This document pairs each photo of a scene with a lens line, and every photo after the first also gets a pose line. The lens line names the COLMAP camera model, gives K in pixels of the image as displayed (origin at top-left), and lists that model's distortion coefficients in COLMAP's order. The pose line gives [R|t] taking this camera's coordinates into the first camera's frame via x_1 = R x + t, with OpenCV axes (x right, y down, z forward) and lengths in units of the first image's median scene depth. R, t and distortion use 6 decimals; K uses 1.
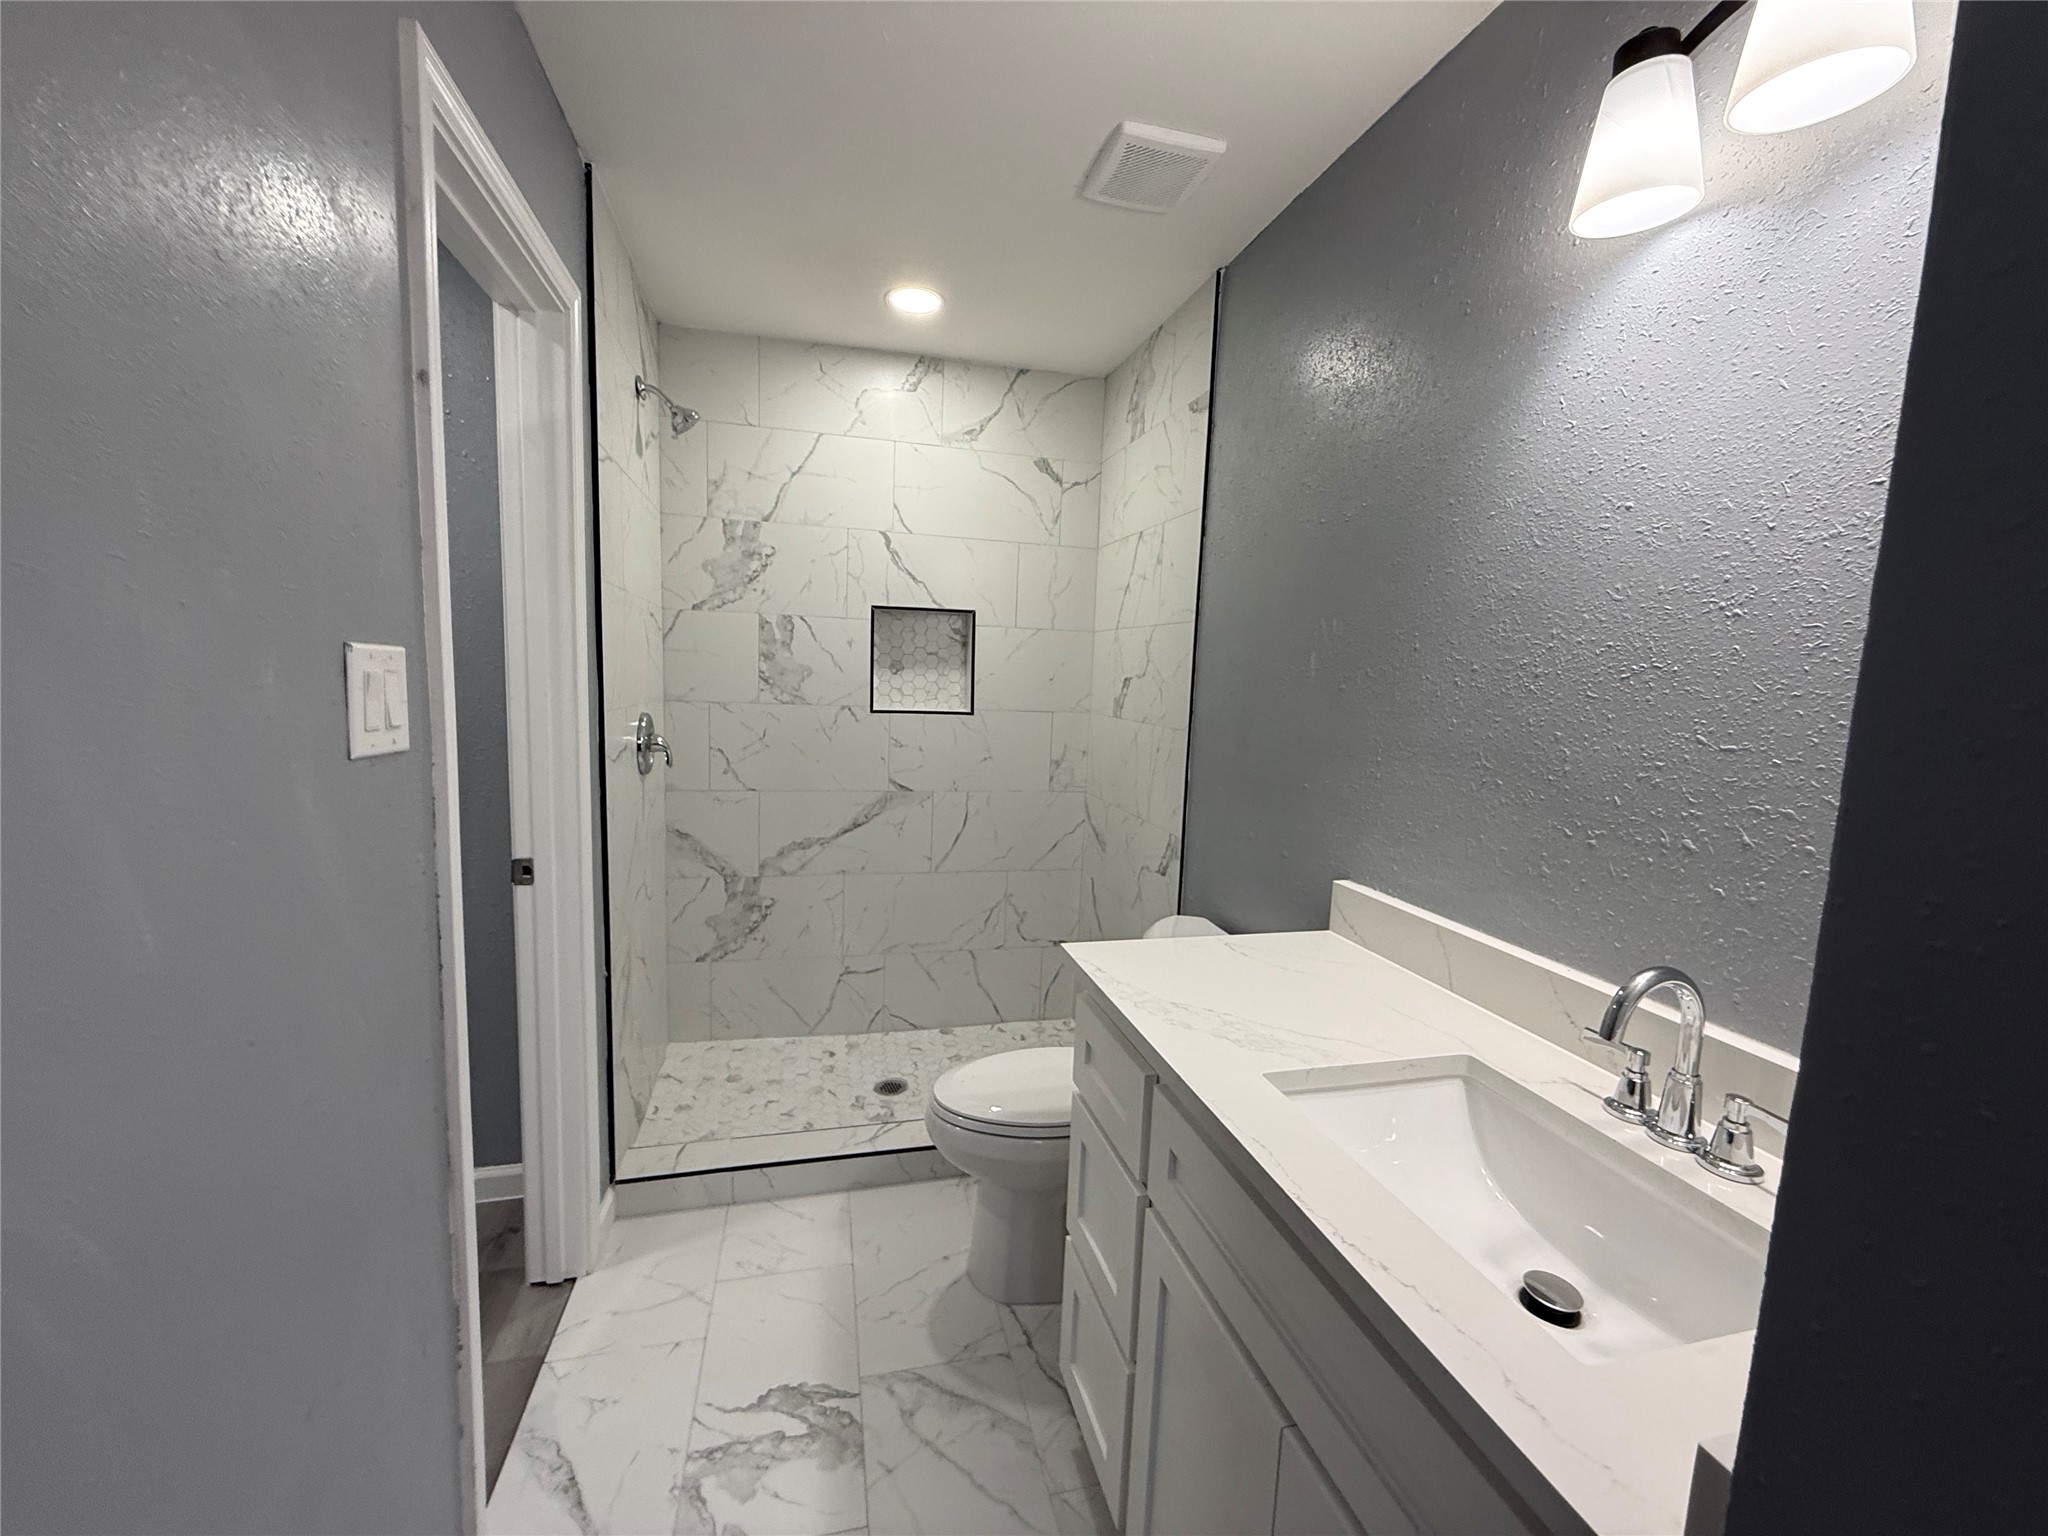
lens RADIAL K [[819.9, 0, 1021.6], [0, 819.9, 769.6], [0, 0, 1]] dist [-0.001201, 0.000385]
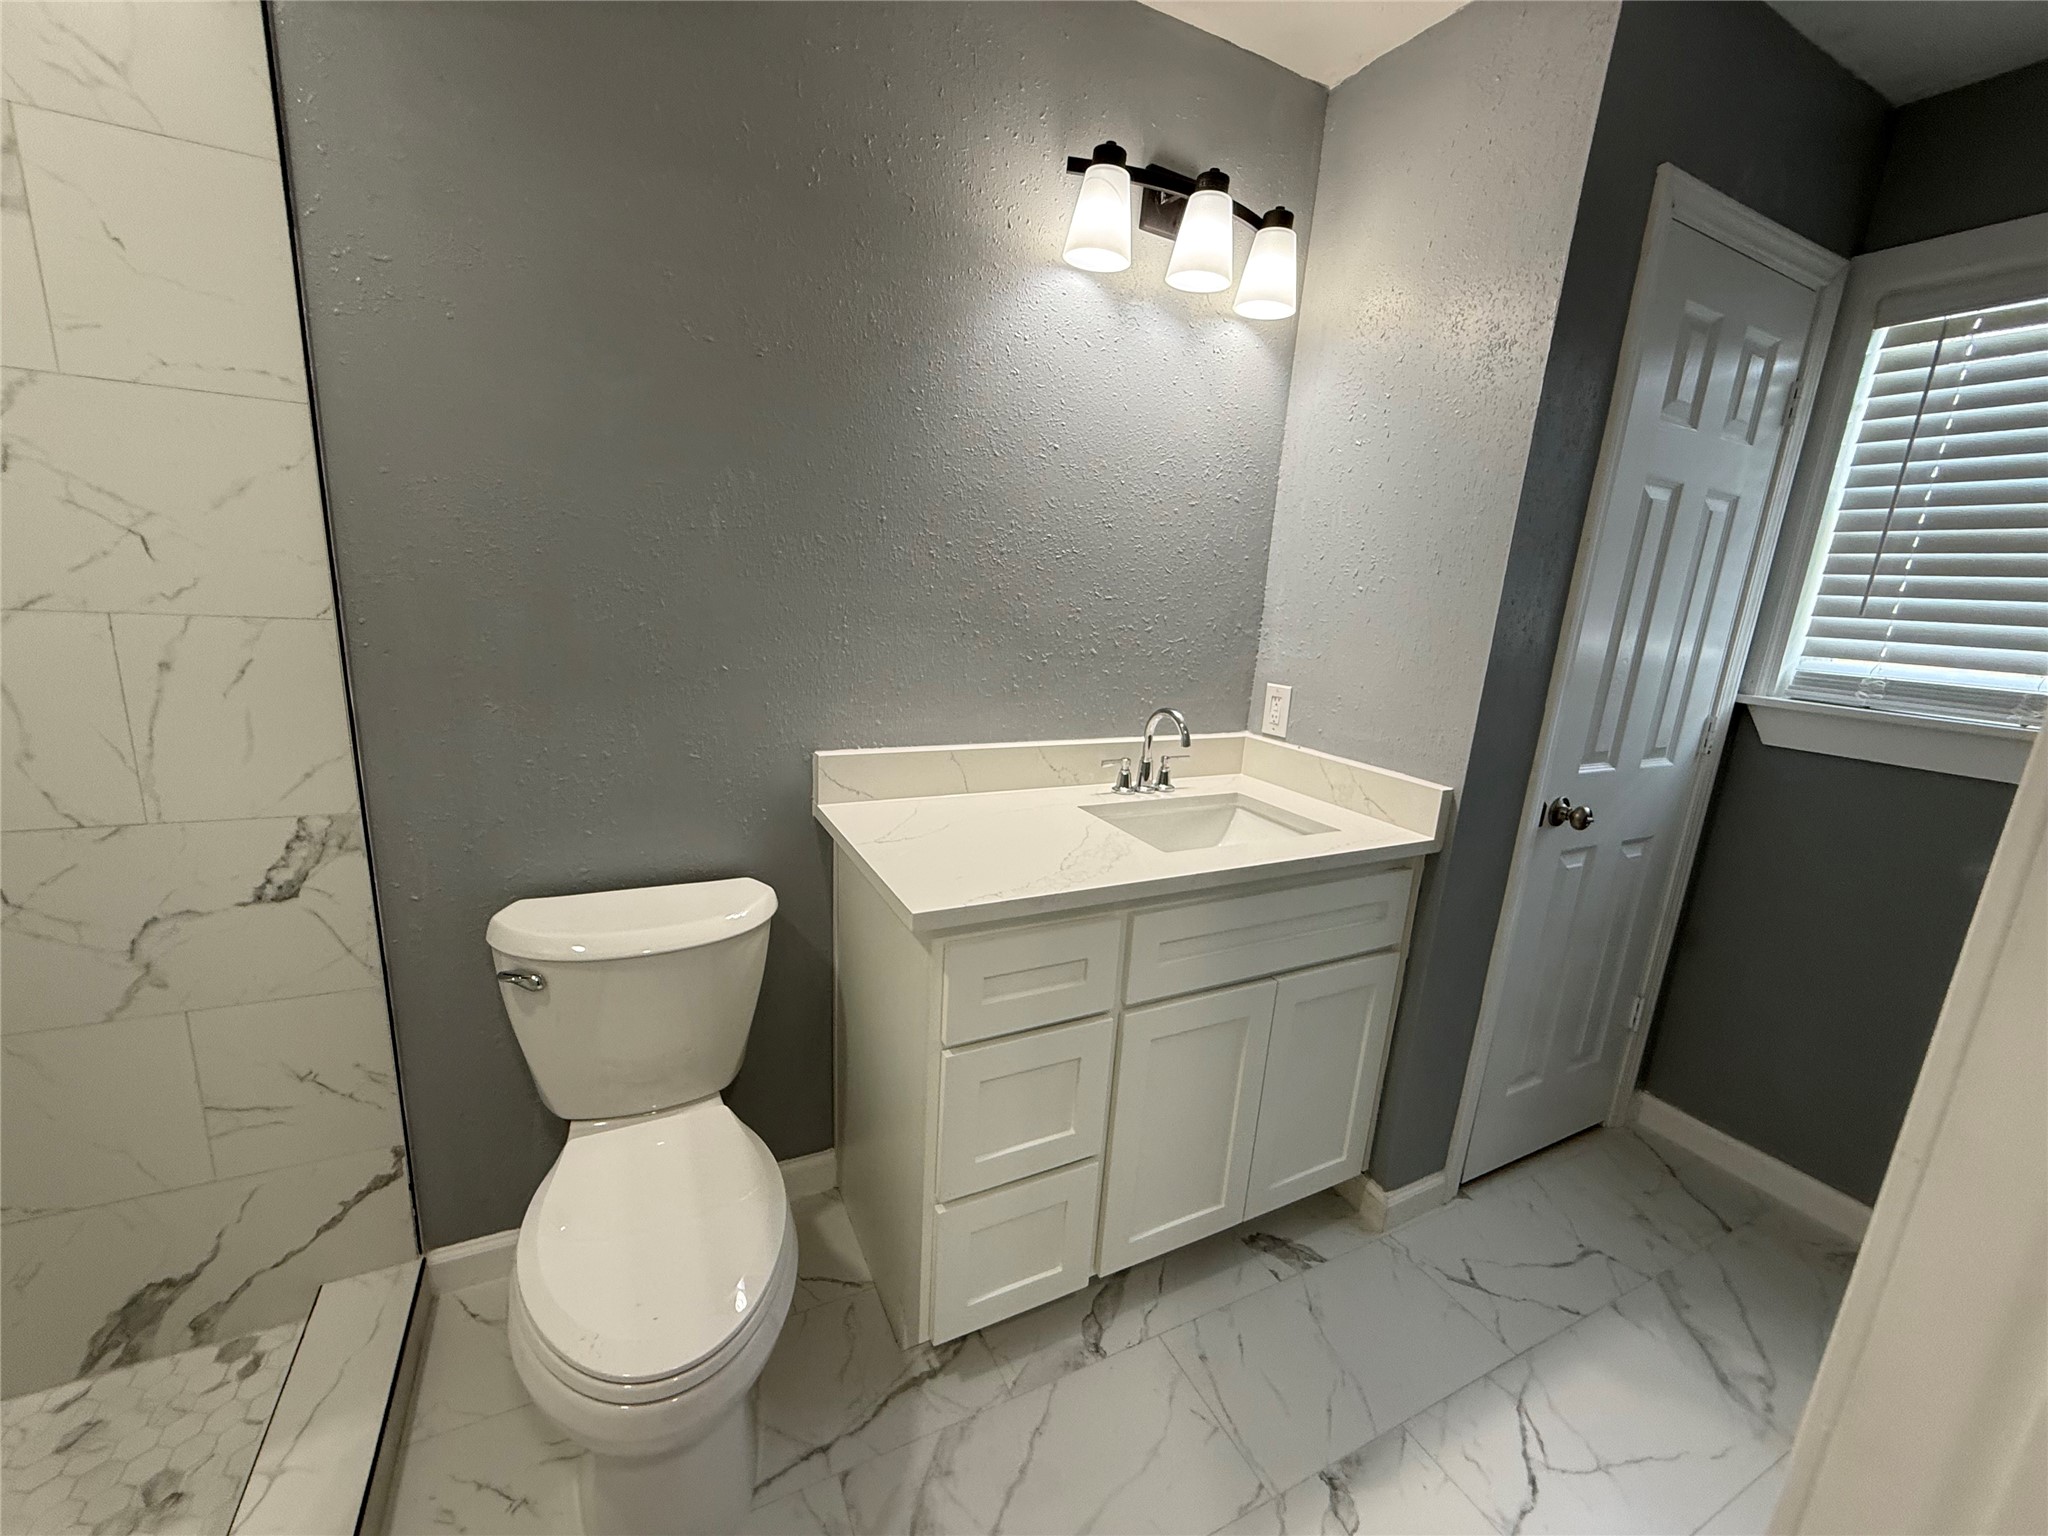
lens RADIAL K [[819.9, 0, 1019.7], [0, 819.9, 769.7], [0, 0, 1]] dist [-0.001201, 0.000385]
pose [[-0.212463, -0.273494, 0.938115, -0.341302], [0.047520, 0.956006, 0.289472, -0.069398], [-0.976013, 0.106082, -0.190119, 0.537185]]
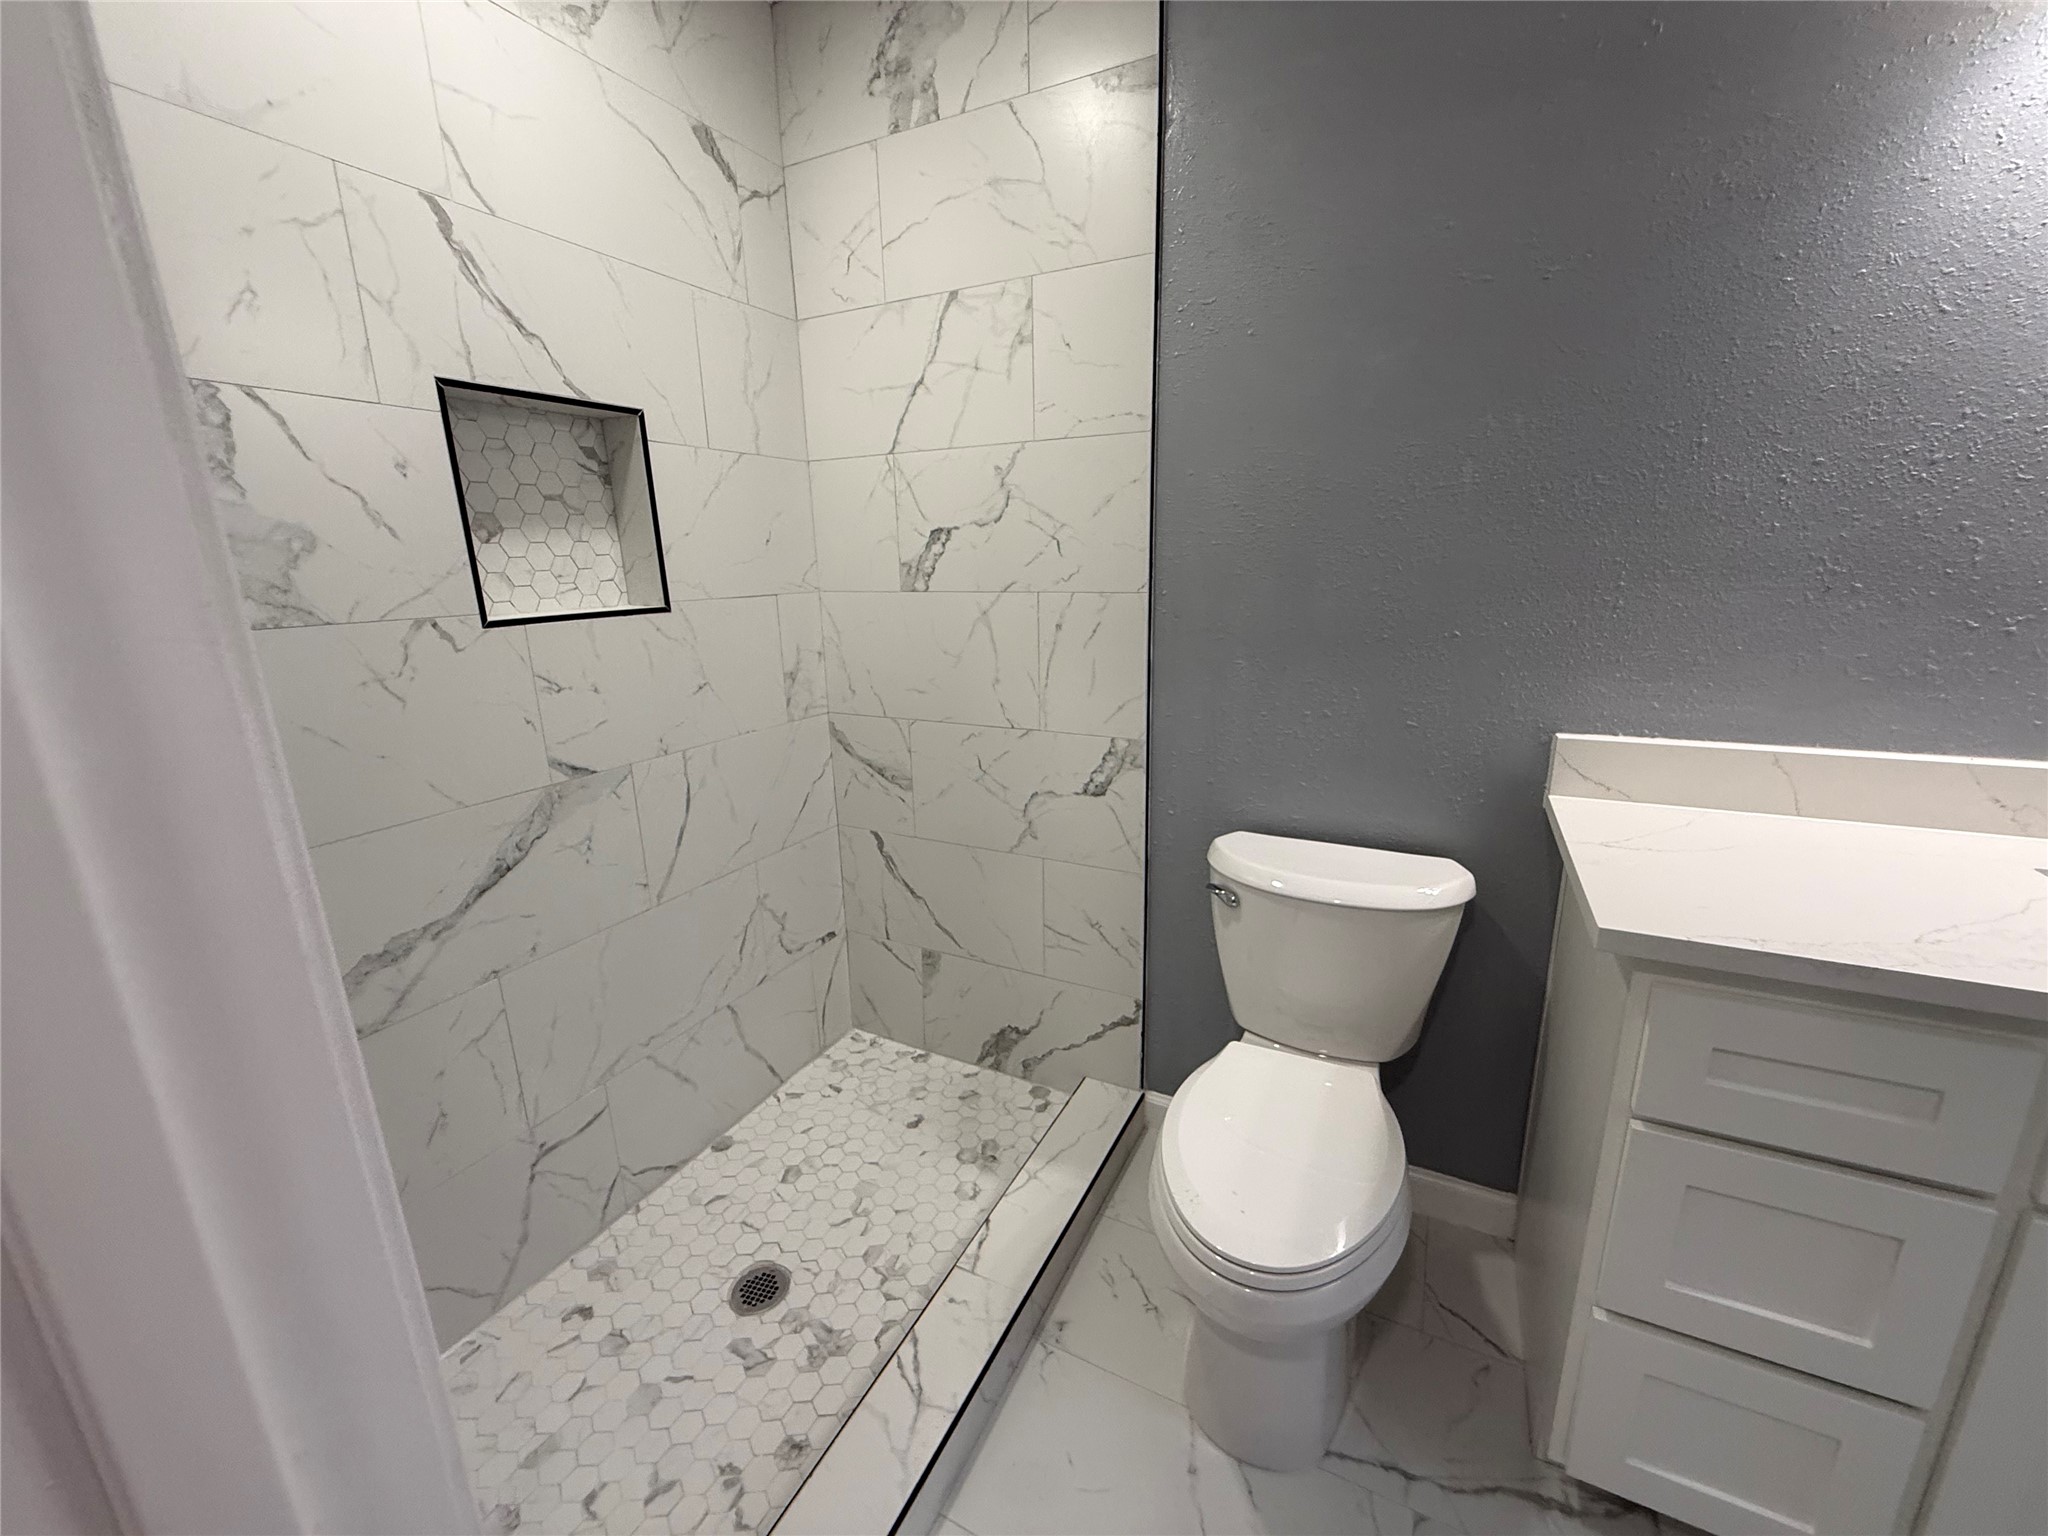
lens RADIAL K [[819.9, 0, 1021.1], [0, 819.9, 770.1], [0, 0, 1]] dist [-0.001201, 0.000385]
pose [[0.659224, -0.240847, 0.712332, -0.336553], [0.137349, 0.969948, 0.200840, -0.043892], [-0.739296, -0.034561, 0.672493, 0.473392]]
